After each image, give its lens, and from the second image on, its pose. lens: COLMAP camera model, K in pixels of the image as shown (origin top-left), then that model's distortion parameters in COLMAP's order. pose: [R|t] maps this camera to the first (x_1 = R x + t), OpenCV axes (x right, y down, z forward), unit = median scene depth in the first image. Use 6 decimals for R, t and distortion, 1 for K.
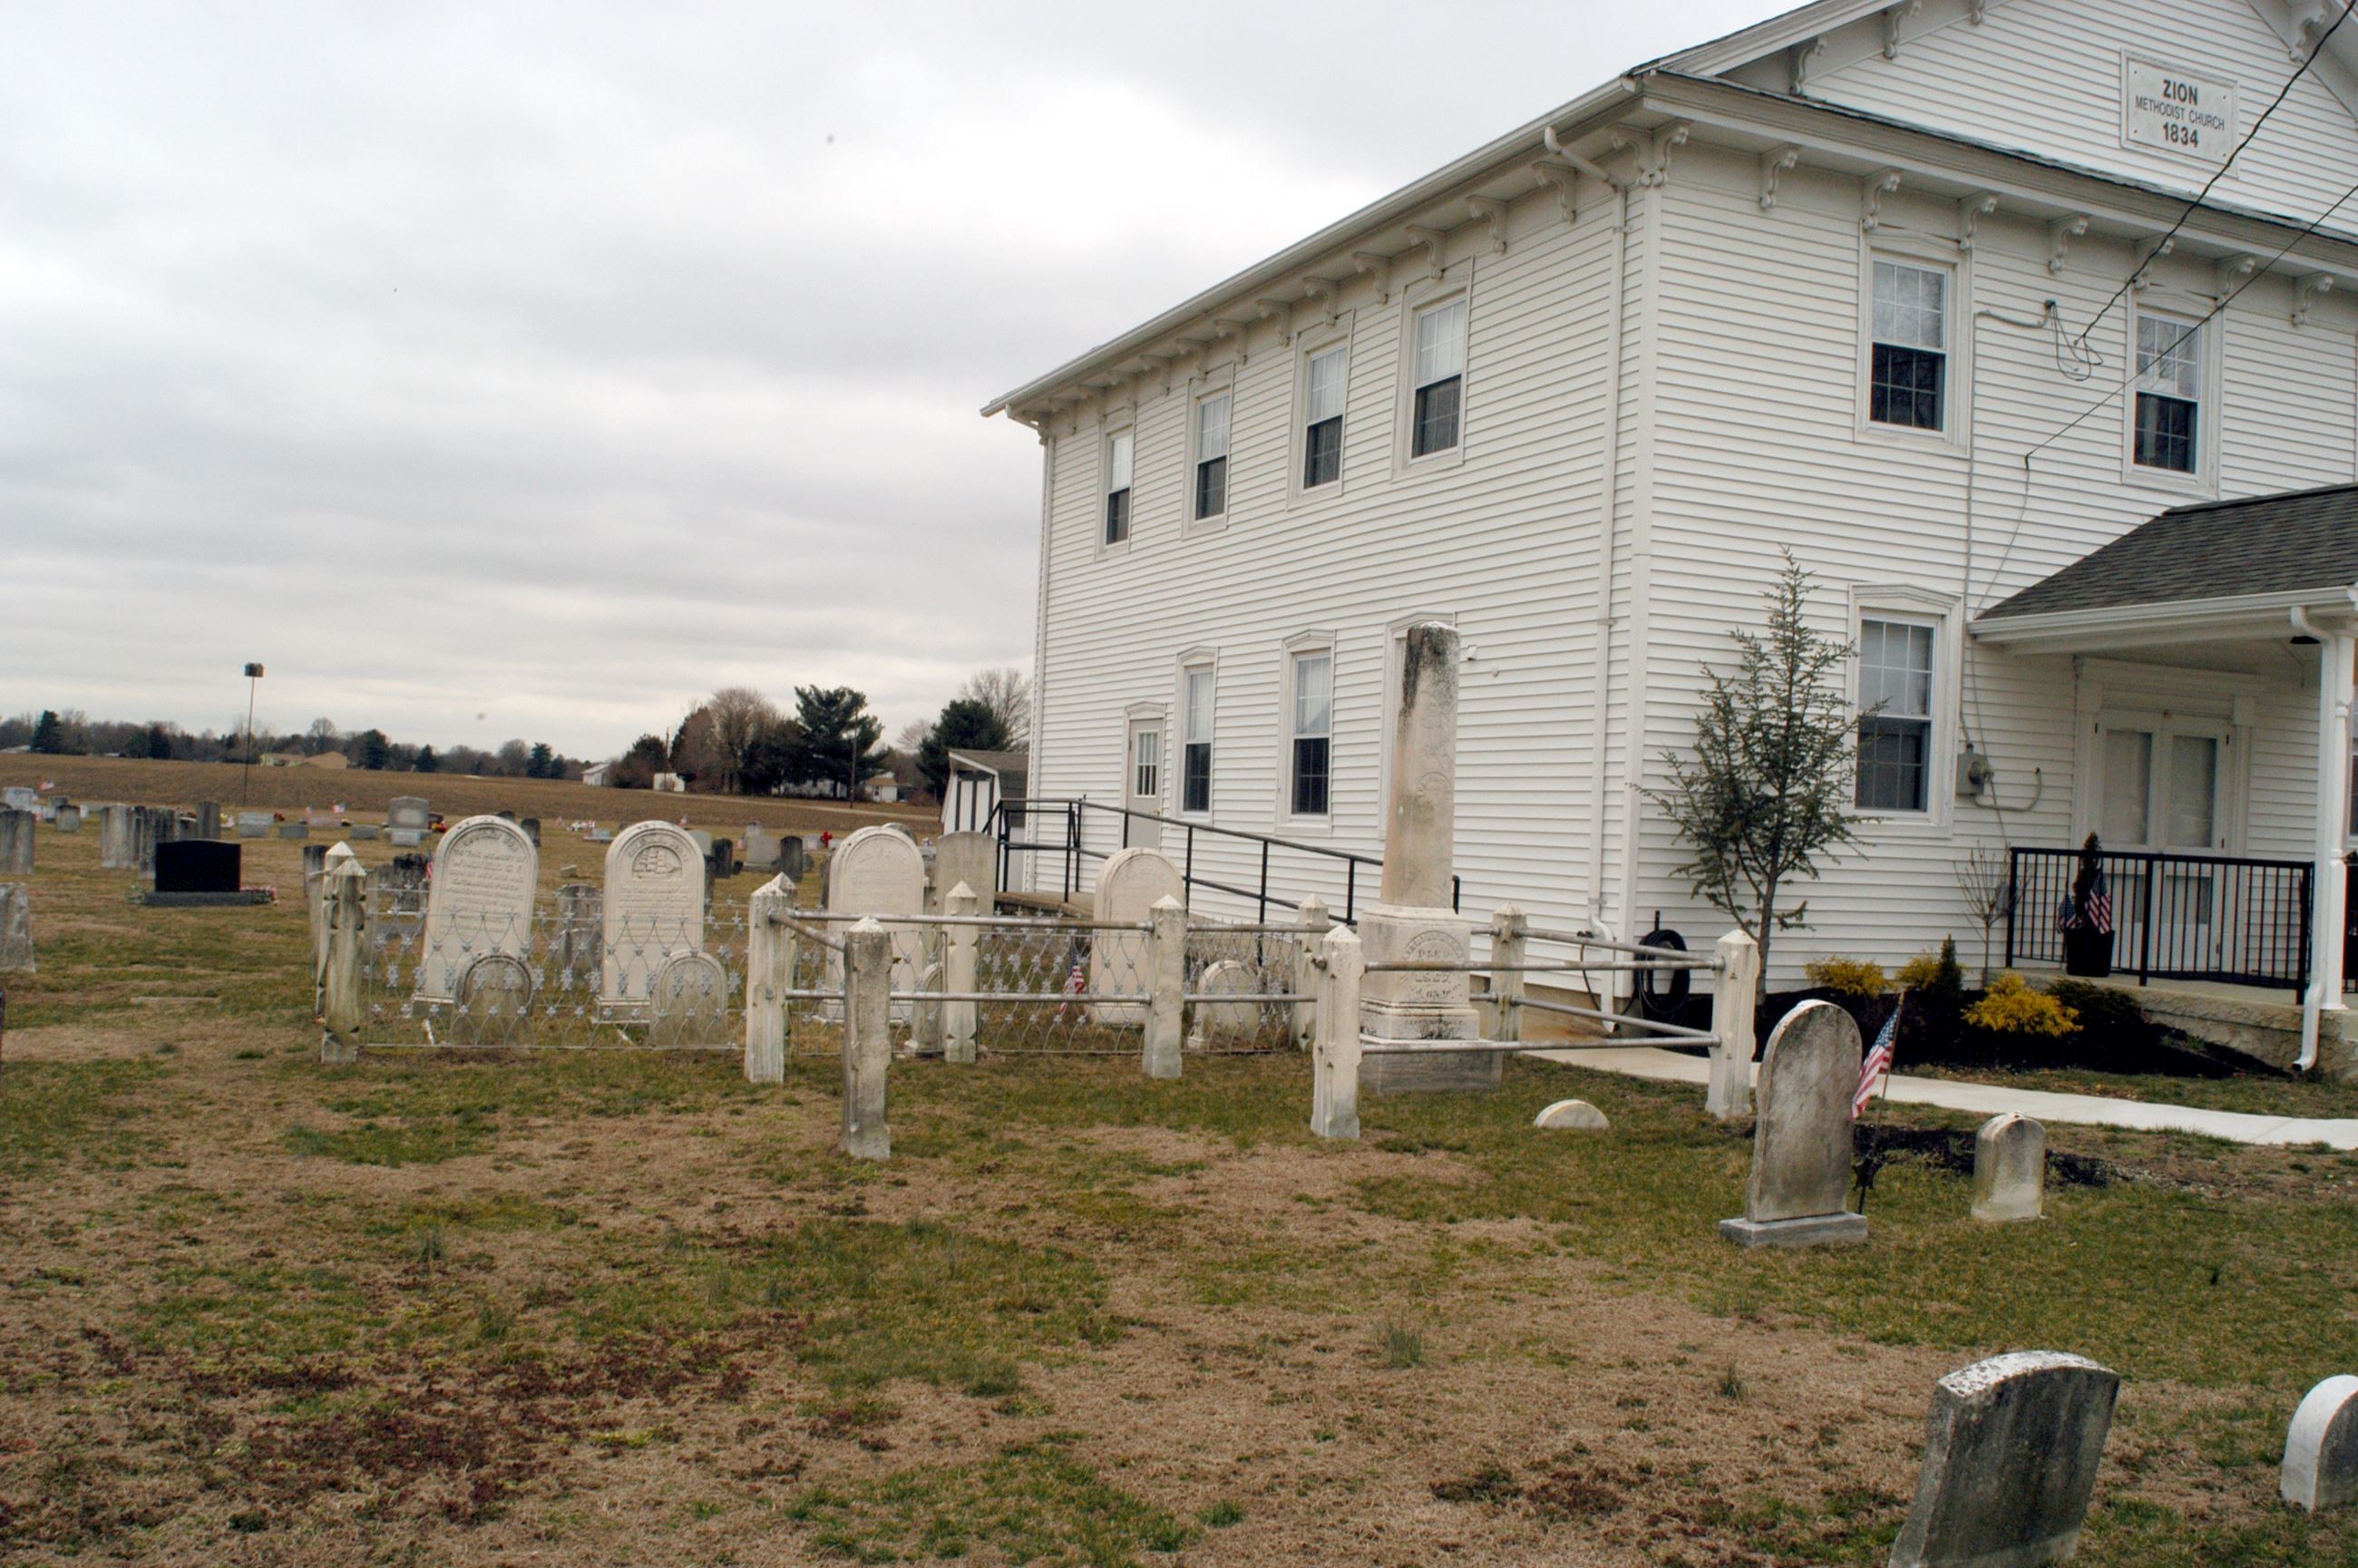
lens RADIAL K [[2081.8, 0, 1179.0], [0, 2081.8, 784.0], [0, 0, 1]] dist [-0.109627, 0.098188]
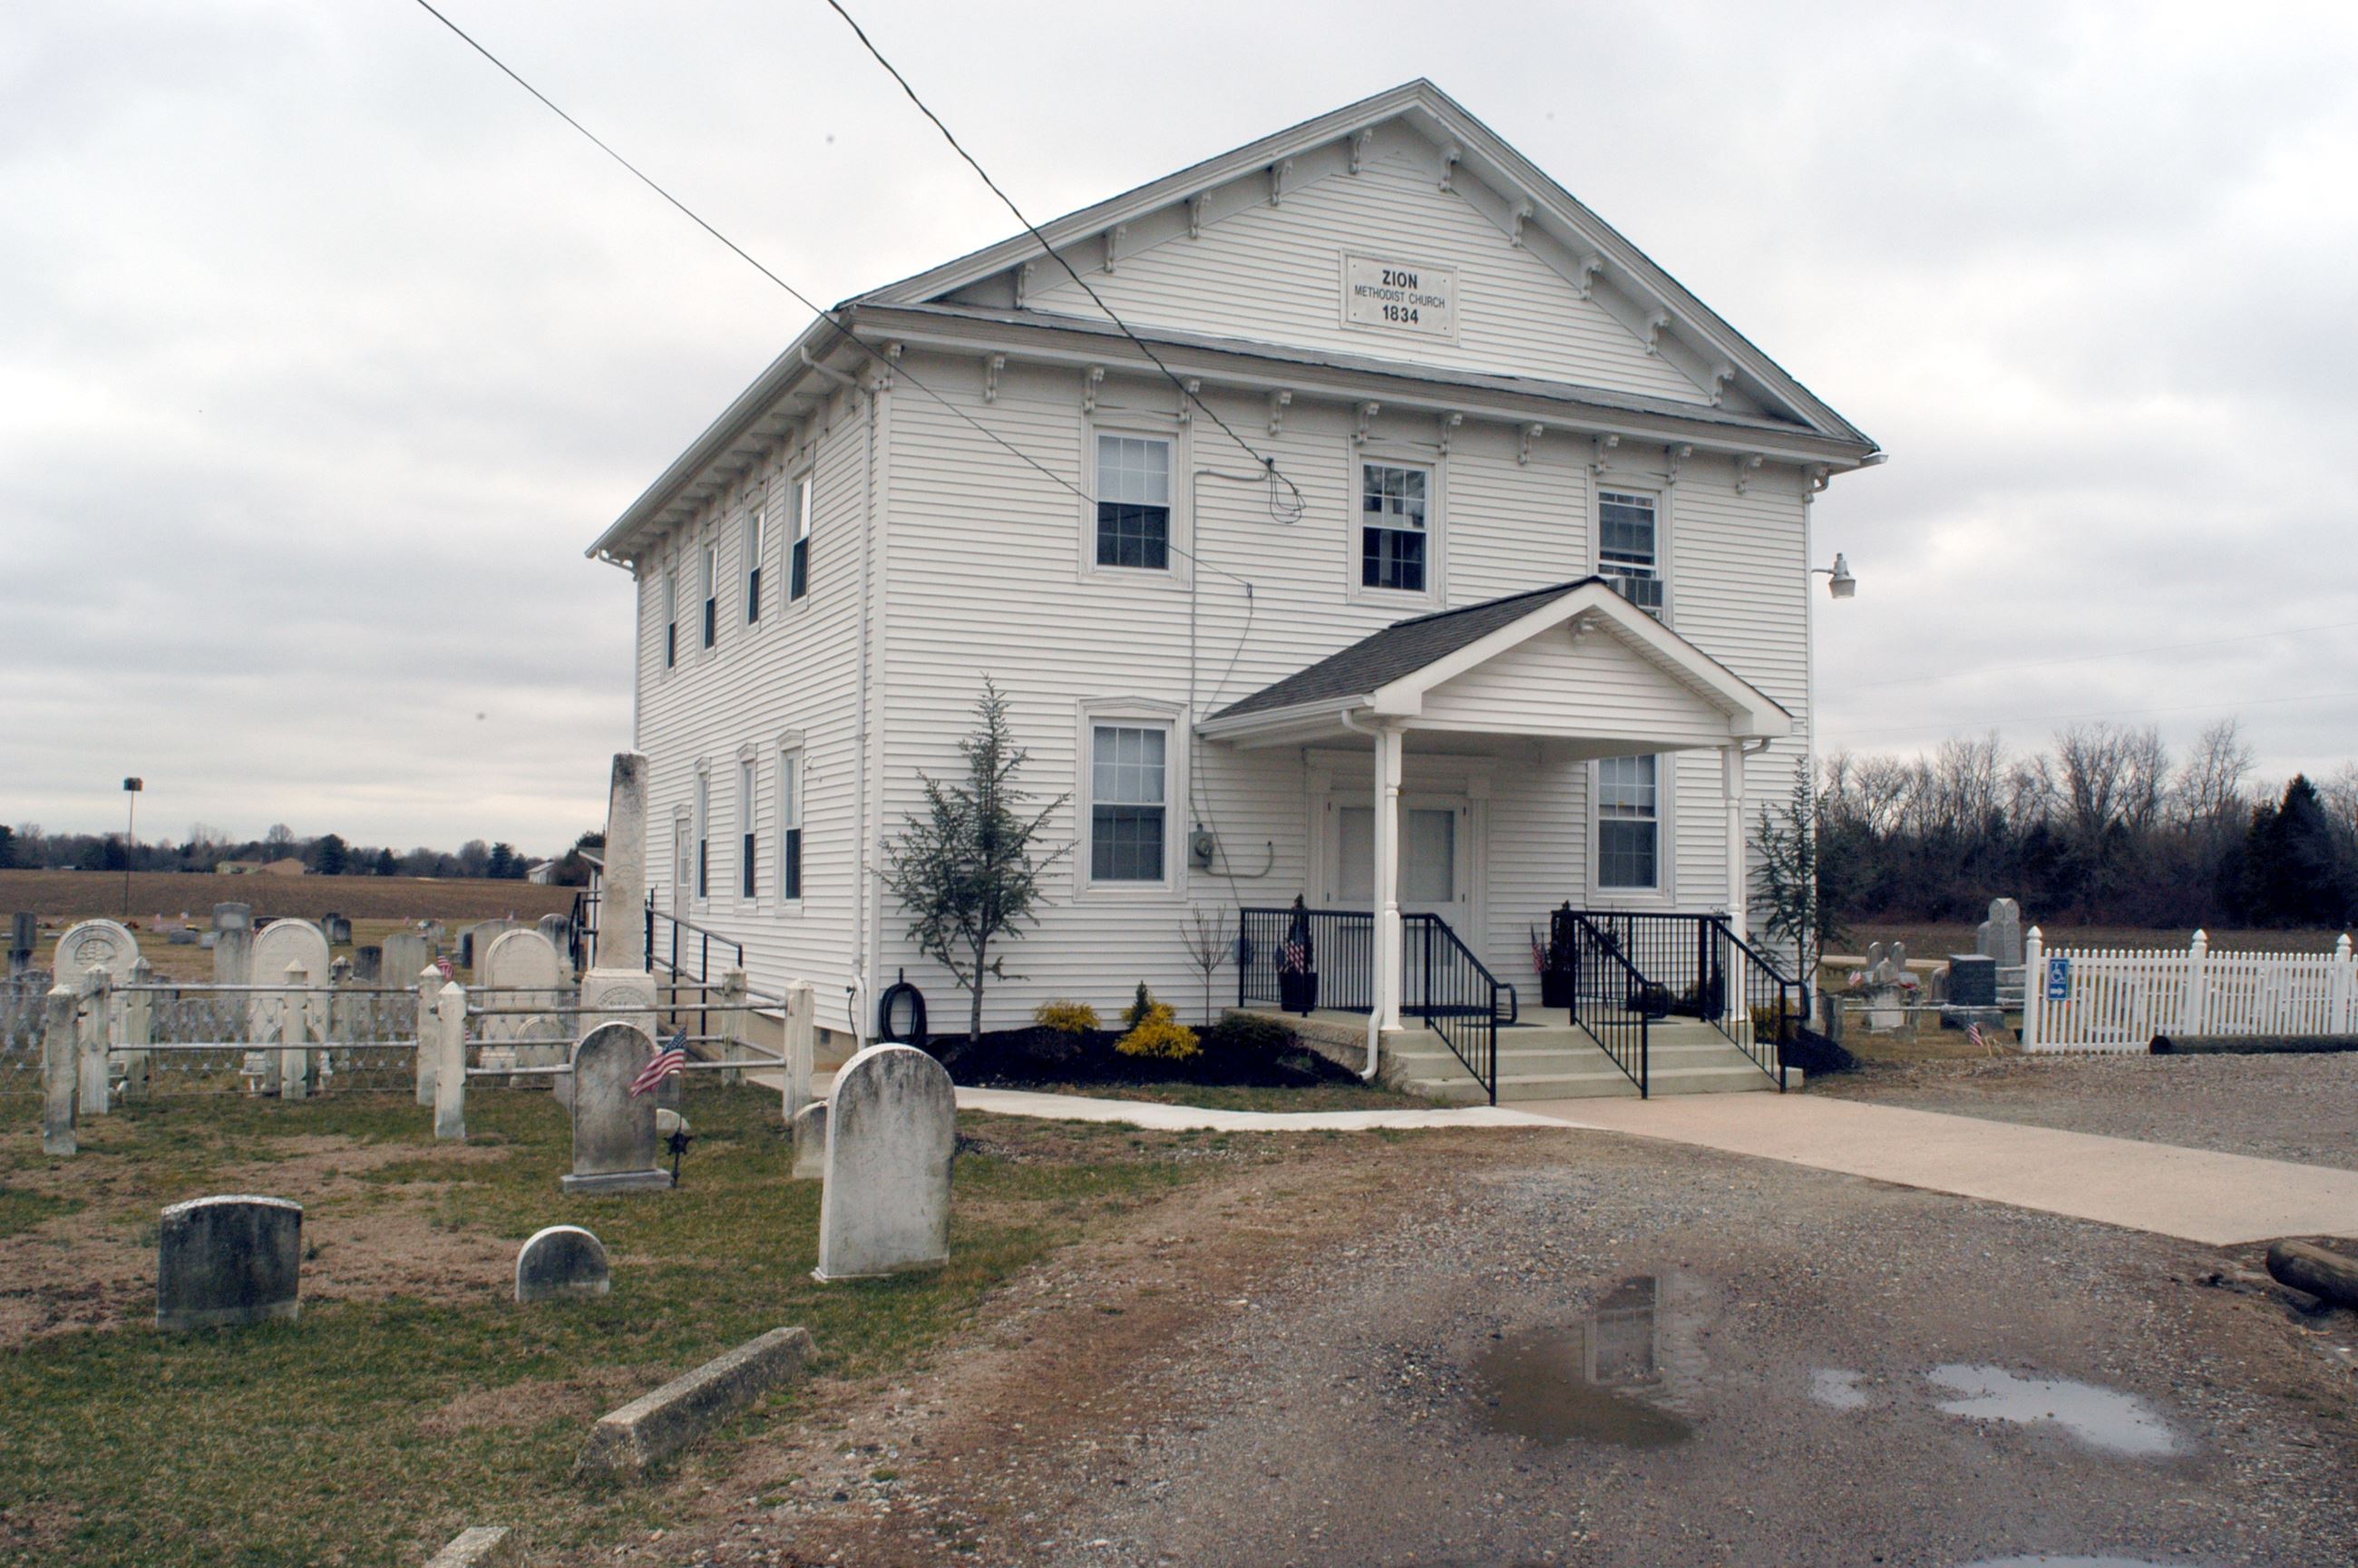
lens RADIAL K [[2081.8, 0, 1179.0], [0, 2081.8, 784.0], [0, 0, 1]] dist [-0.109627, 0.098188]
pose [[0.999390, -0.032092, 0.013773, 0.356868], [0.032591, 0.998759, -0.037673, 0.002939], [-0.012547, 0.038099, 0.999195, -0.238215]]
